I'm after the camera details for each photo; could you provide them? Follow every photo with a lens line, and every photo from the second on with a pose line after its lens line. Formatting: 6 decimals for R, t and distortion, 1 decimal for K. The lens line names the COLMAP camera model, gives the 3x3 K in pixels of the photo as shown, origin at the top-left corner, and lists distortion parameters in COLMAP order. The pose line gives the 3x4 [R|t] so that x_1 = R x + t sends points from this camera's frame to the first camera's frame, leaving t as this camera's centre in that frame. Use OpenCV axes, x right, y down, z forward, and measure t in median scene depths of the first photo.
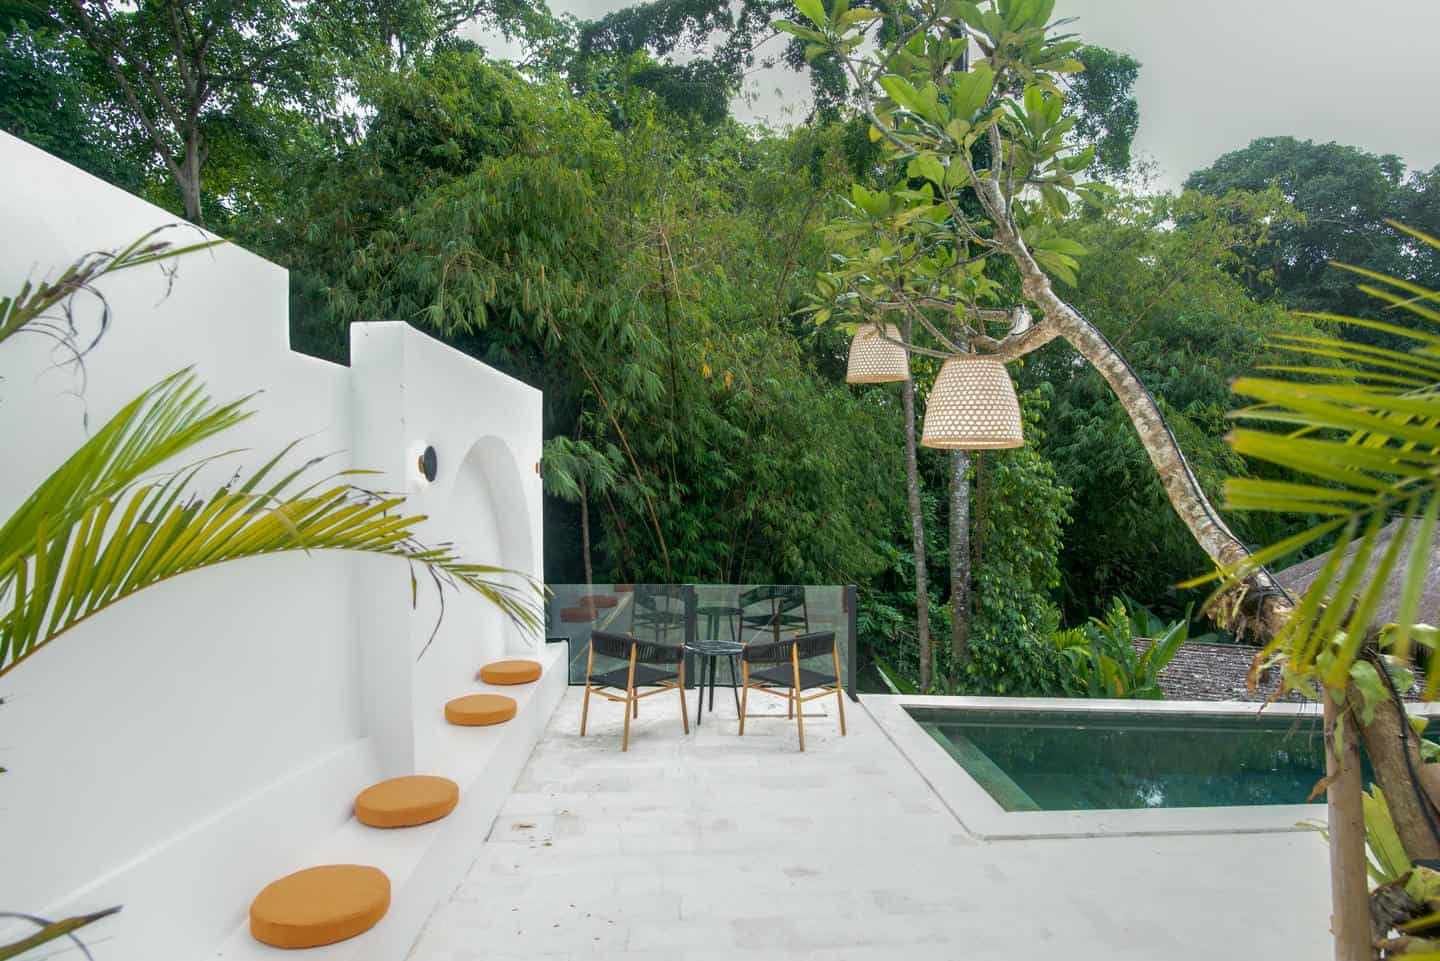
lens RADIAL K [[833.2, 0, 717.4], [0, 833.2, 483.1], [0, 0, 1]] dist [-0.035459, 0.015800]
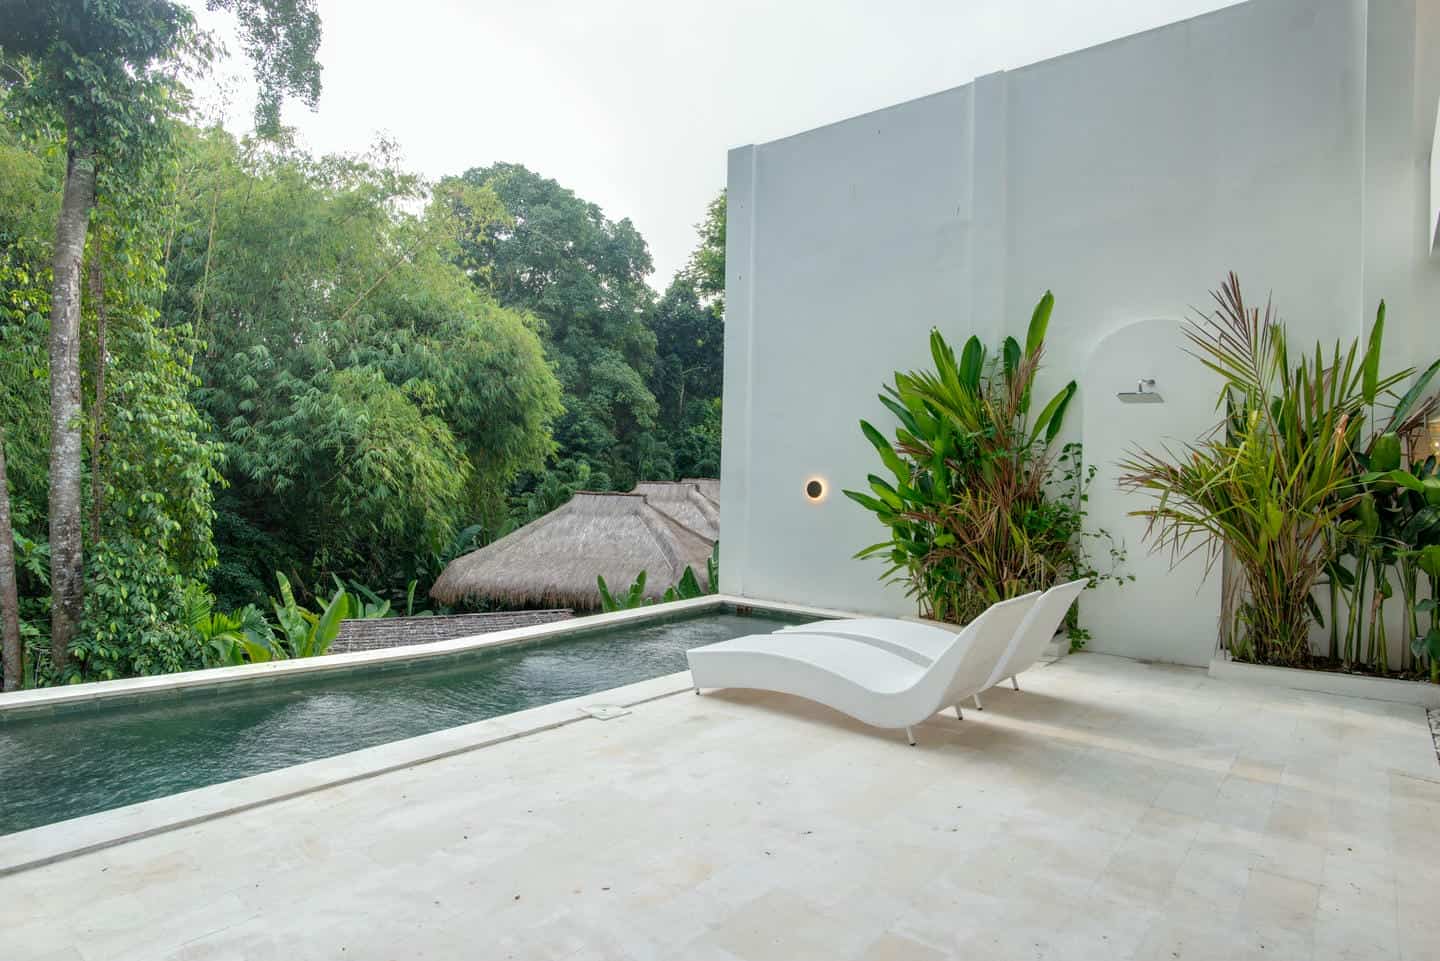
lens RADIAL K [[831.0, 0, 717.7], [0, 831.0, 481.1], [0, 0, 1]] dist [-0.034676, 0.015221]
pose [[0.685445, 0.008823, 0.728071, 0.125735], [-0.005887, 0.999961, -0.006575, 0.034184], [-0.728100, 0.000221, 0.685471, 0.057140]]
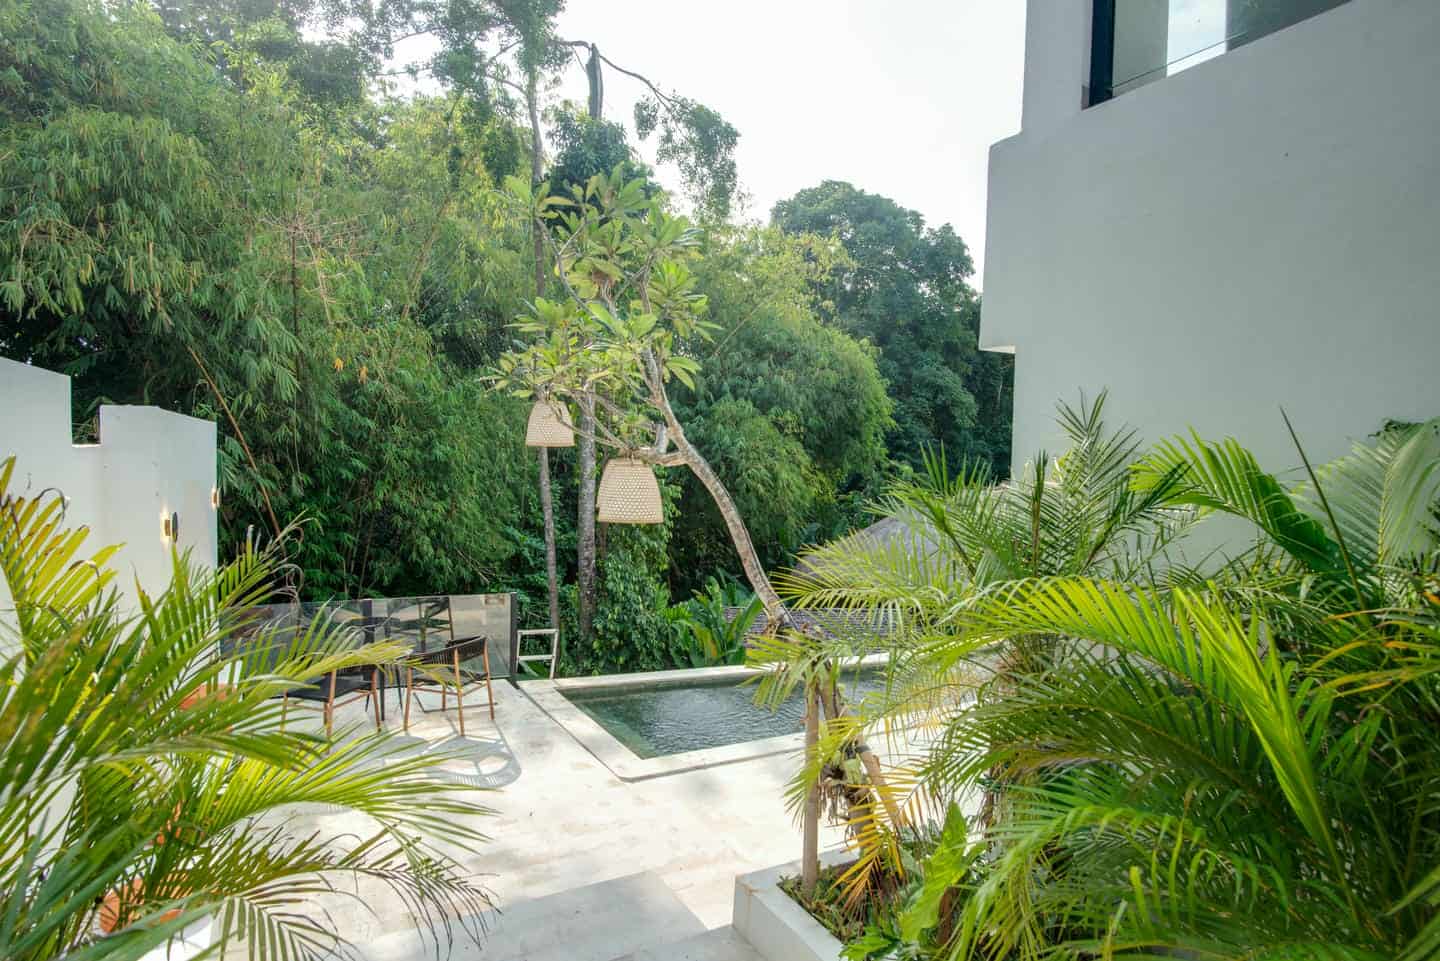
lens RADIAL K [[833.2, 0, 717.4], [0, 833.2, 483.1], [0, 0, 1]] dist [-0.035459, 0.015800]
pose [[0.898365, 0.000852, 0.439248, -0.035240], [-0.015416, 0.999443, 0.029591, -0.026332], [-0.438979, -0.033355, 0.897878, -0.069365]]
